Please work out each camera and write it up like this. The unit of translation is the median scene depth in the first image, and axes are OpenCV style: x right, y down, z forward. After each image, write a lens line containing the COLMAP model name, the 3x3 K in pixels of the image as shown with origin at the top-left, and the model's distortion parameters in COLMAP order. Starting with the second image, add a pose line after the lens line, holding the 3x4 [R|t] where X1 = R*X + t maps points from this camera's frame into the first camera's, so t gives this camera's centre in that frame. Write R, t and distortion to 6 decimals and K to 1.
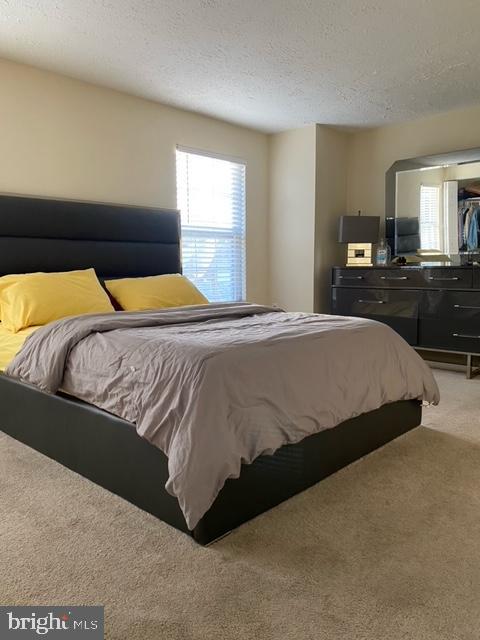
lens RADIAL K [[485.0, 0, 241.3], [0, 485.0, 320.0], [0, 0, 1]] dist [0.039047, -0.053613]
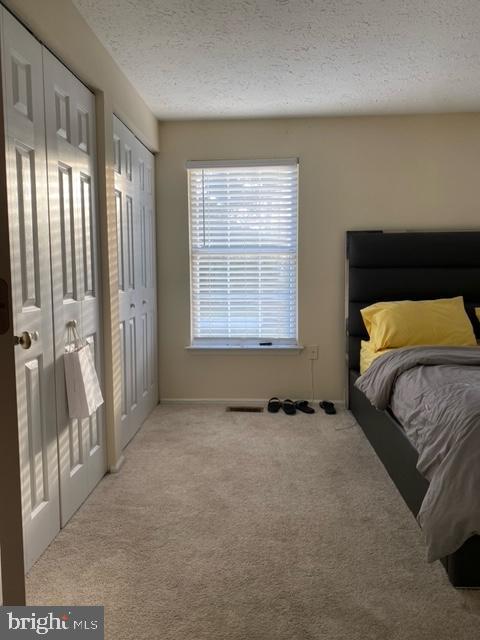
lens RADIAL K [[485.0, 0, 238.0], [0, 485.0, 318.2], [0, 0, 1]] dist [0.039047, -0.053613]
pose [[0.644517, 0.080666, -0.760323, 0.323152], [-0.079503, 0.996099, 0.038287, -0.108556], [0.760445, 0.035772, 0.648416, -0.067676]]
